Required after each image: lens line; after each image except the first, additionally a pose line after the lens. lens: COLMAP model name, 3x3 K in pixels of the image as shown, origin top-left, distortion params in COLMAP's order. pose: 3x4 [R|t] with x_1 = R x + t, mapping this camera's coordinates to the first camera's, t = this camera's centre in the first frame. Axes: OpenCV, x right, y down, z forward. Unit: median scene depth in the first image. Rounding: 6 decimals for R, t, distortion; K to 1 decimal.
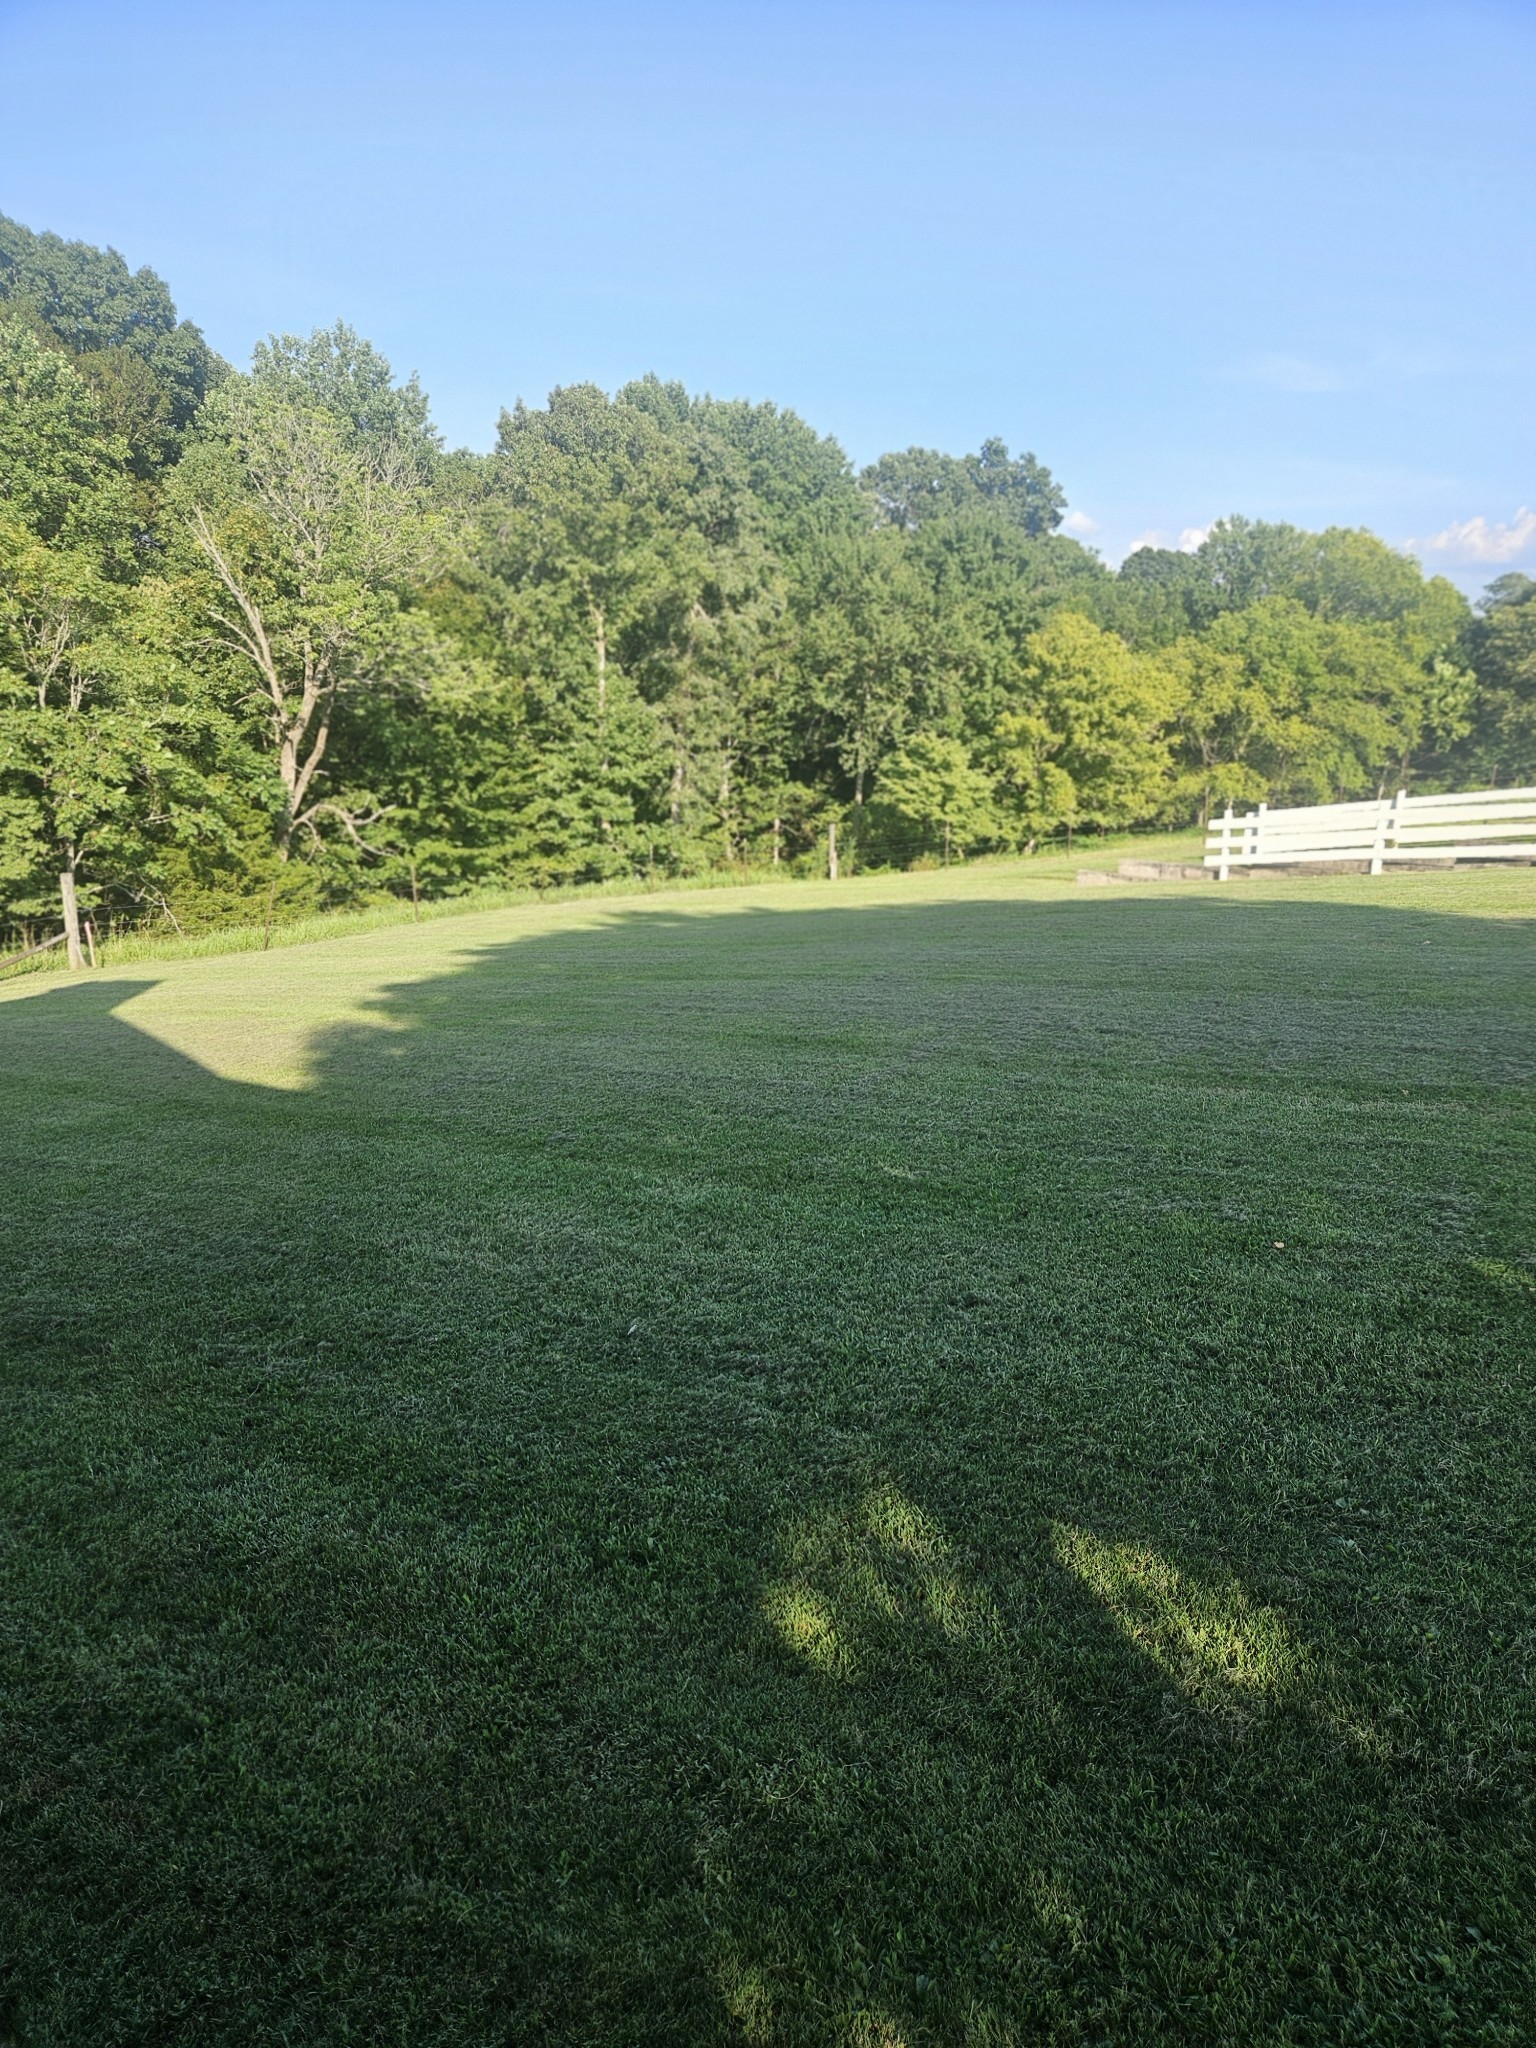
lens RADIAL K [[1419.3, 0, 739.0], [0, 1419.3, 1035.9], [0, 0, 1]] dist [0.094781, -0.089710]
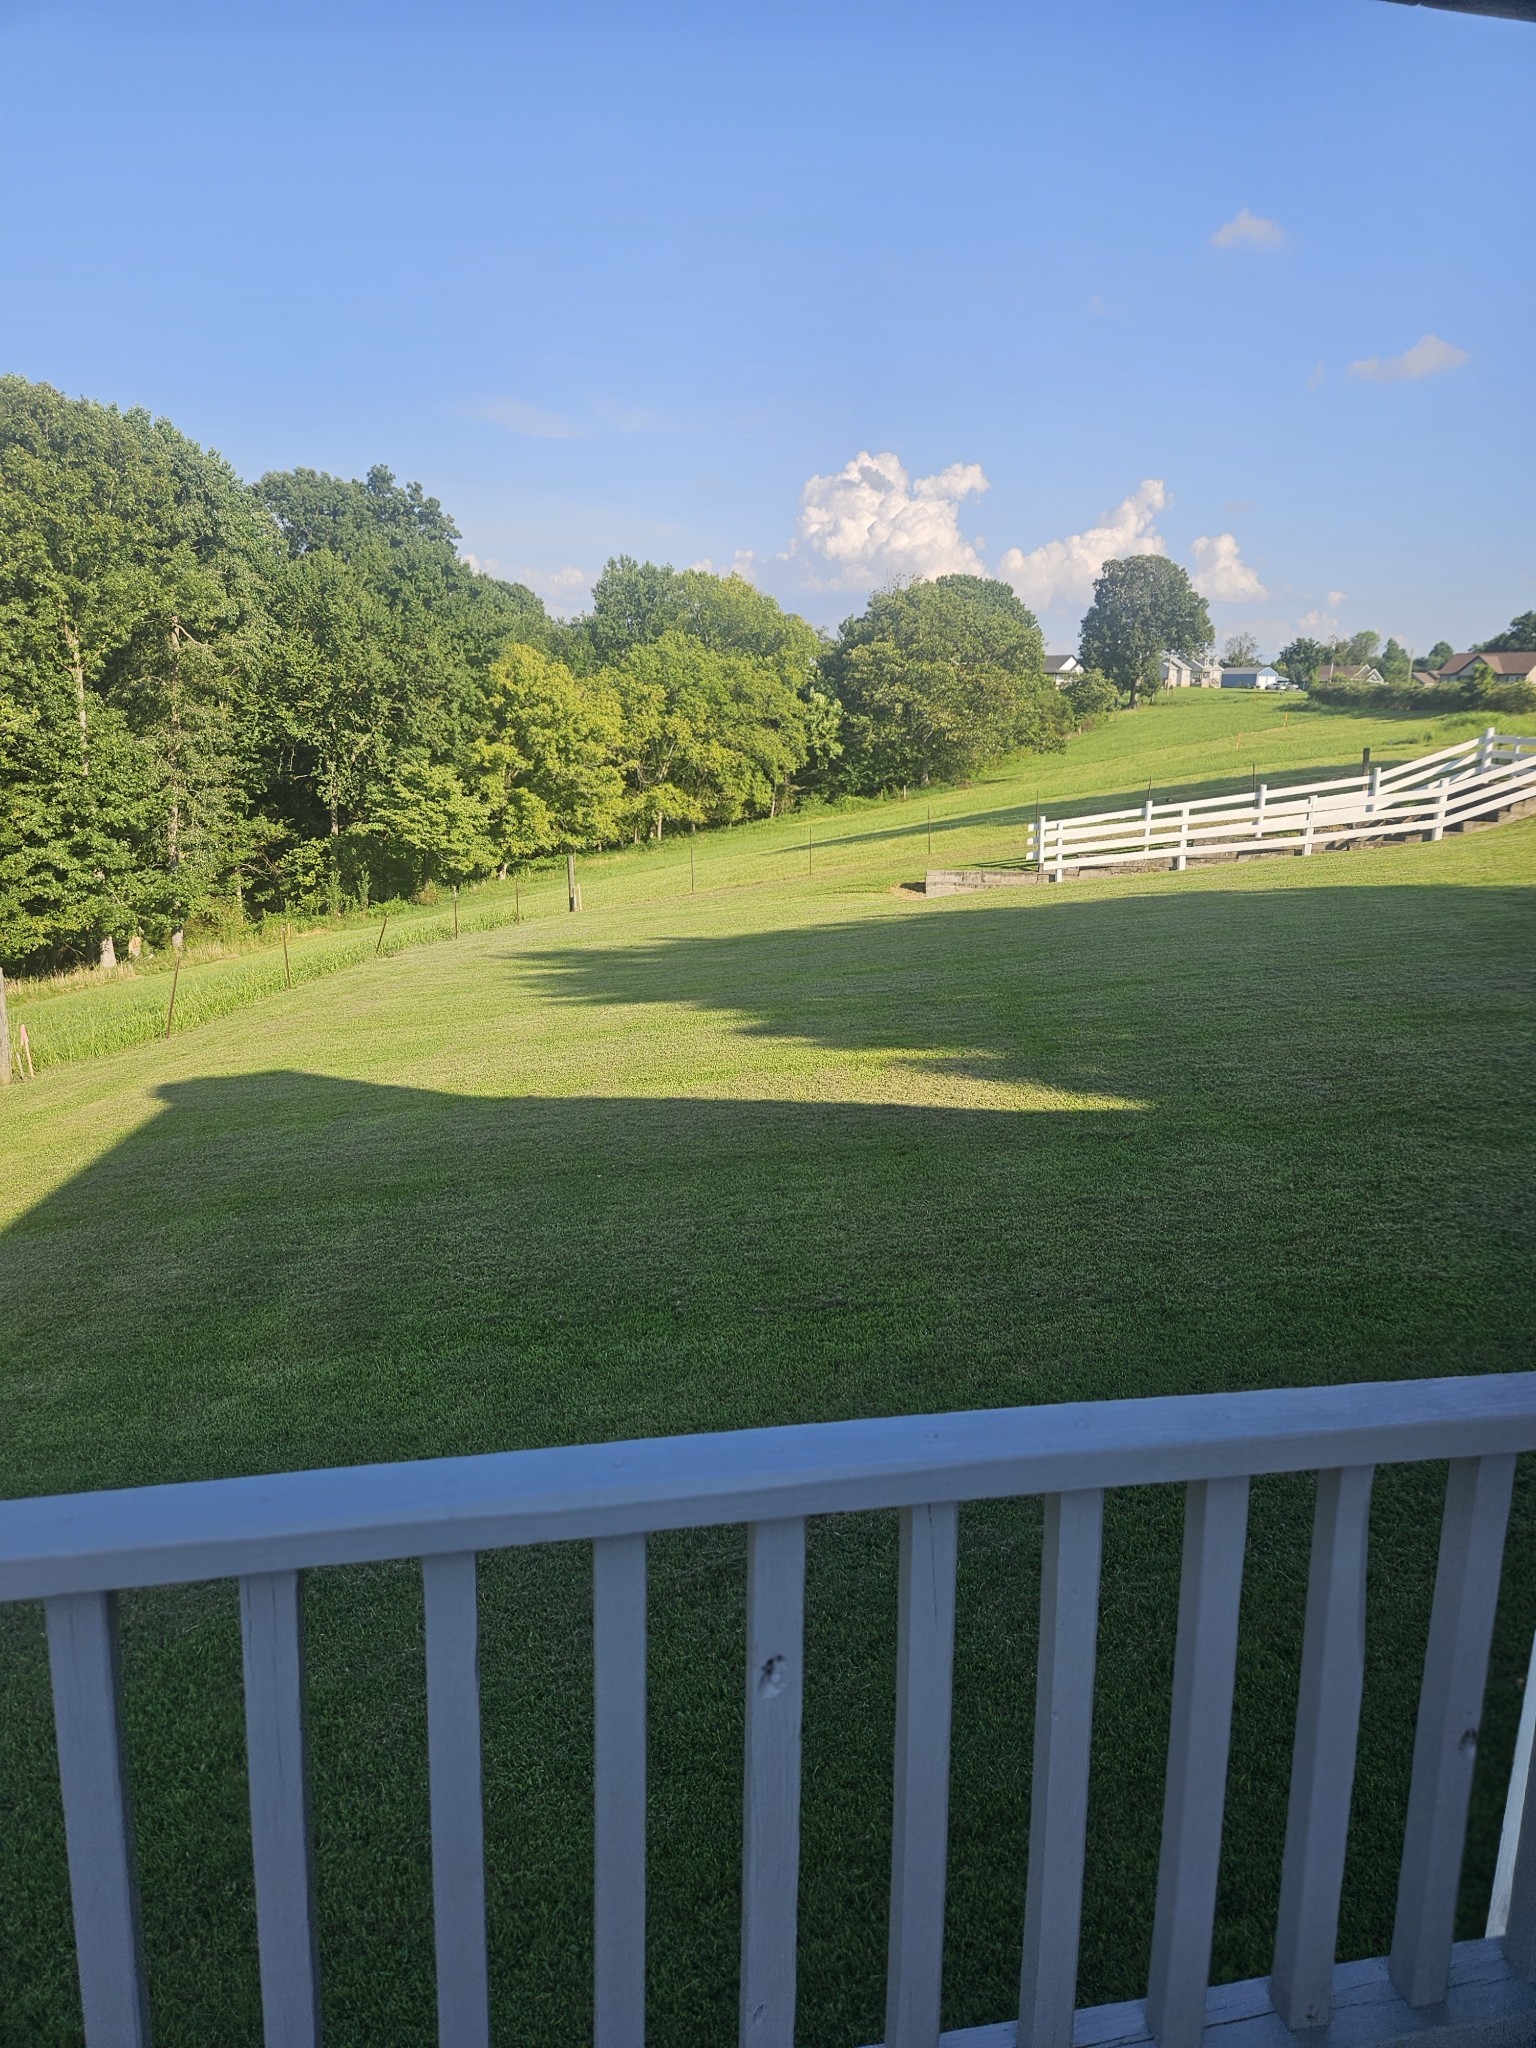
lens RADIAL K [[1419.3, 0, 739.0], [0, 1419.3, 1035.9], [0, 0, 1]] dist [0.094781, -0.089710]
pose [[0.881791, -0.118436, 0.456529, -0.138153], [0.125472, 0.991984, 0.014995, -0.010491], [-0.454645, 0.044059, 0.889582, 0.025314]]
